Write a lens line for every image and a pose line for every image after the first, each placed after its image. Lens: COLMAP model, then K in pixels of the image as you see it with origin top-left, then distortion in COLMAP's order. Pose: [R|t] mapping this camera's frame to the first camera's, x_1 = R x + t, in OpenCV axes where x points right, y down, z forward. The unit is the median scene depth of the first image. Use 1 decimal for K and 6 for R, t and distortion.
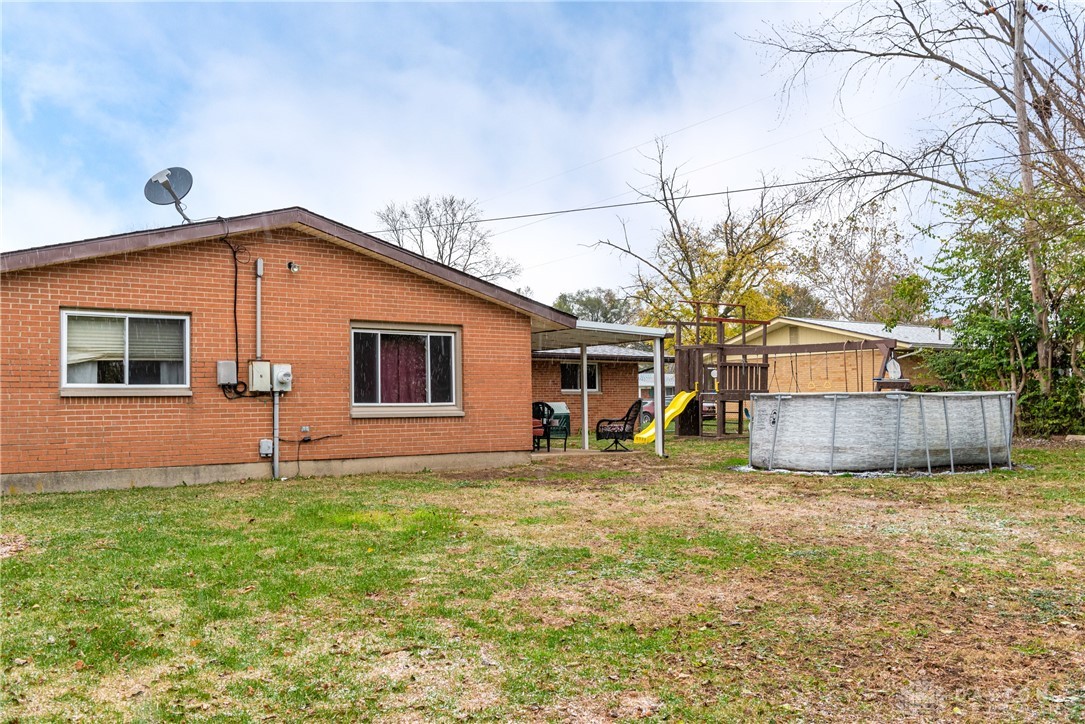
lens RADIAL K [[1043.3, 0, 540.4], [0, 1043.3, 405.1], [0, 0, 1]] dist [-0.002126, -0.014232]
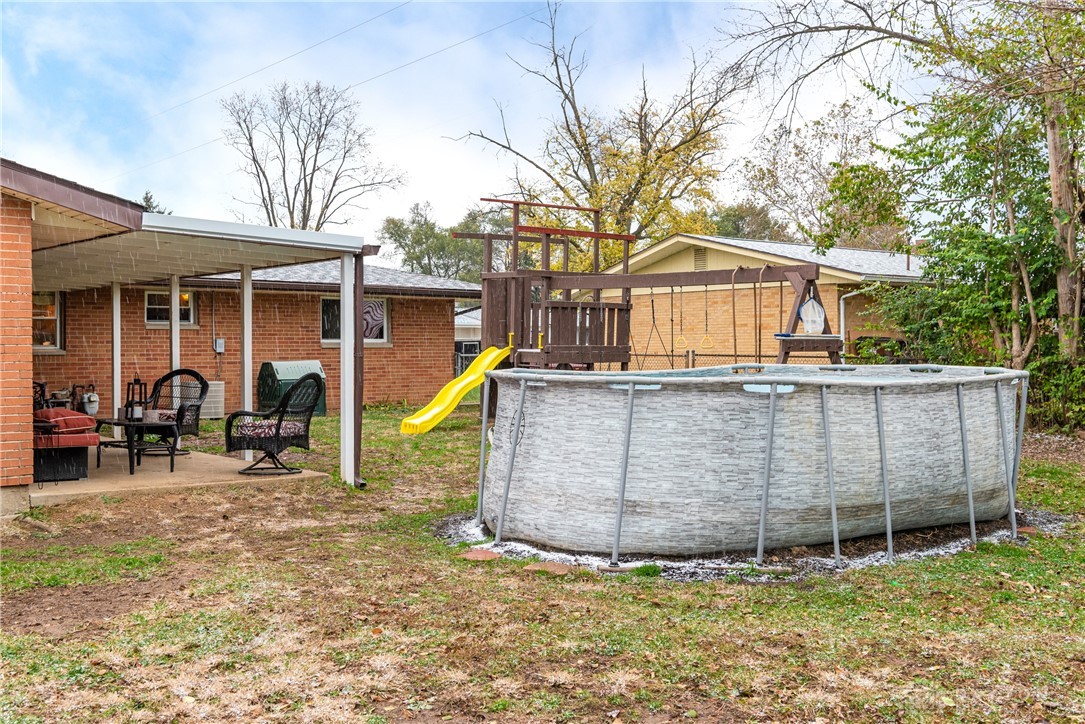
lens RADIAL K [[1181.6, 0, 544.0], [0, 1181.6, 399.1], [0, 0, 1]] dist [0.013041, -0.005139]
pose [[0.998426, 0.006990, 0.055643, 0.144388], [-0.009603, 0.998857, 0.046830, -0.017207], [-0.055252, -0.047290, 0.997352, 0.333406]]
